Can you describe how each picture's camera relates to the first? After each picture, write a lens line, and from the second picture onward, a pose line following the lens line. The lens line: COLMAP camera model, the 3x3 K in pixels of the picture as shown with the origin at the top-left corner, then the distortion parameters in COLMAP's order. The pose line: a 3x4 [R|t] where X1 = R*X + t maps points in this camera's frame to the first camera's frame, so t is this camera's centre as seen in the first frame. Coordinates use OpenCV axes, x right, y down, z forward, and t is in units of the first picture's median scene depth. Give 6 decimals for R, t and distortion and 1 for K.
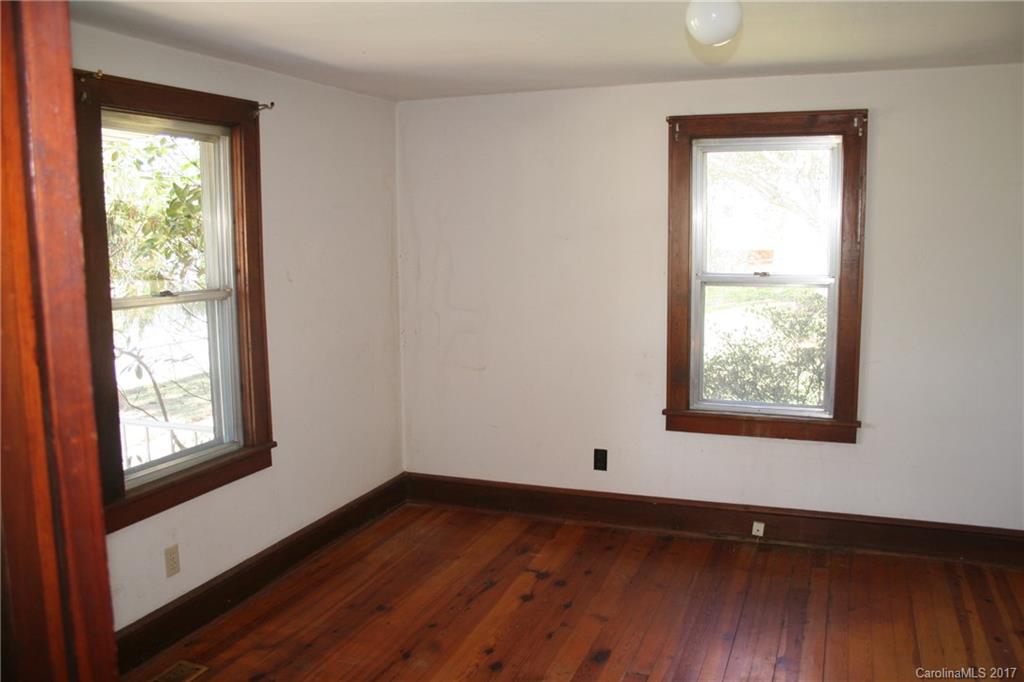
lens RADIAL K [[855.4, 0, 521.0], [0, 855.4, 338.9], [0, 0, 1]] dist [-0.158637, 0.125214]
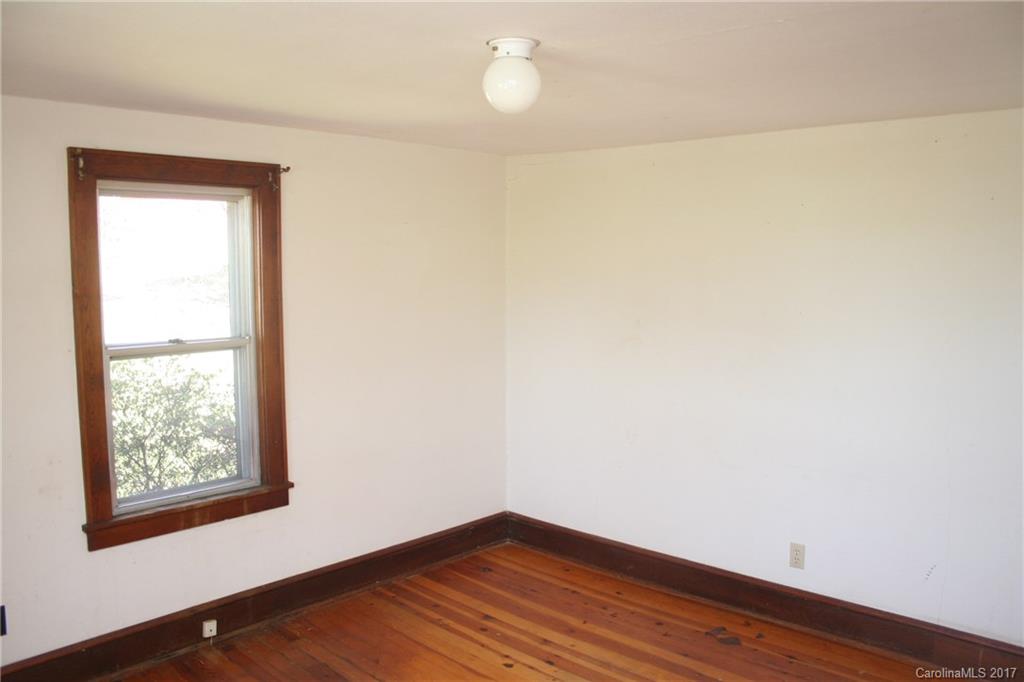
lens RADIAL K [[855.4, 0, 512.3], [0, 855.4, 332.6], [0, 0, 1]] dist [-0.158637, 0.125214]
pose [[0.351429, -0.075143, 0.933194, -0.394528], [0.109358, 0.993245, 0.038796, -0.081212], [-0.929806, 0.088418, 0.357273, 0.371938]]
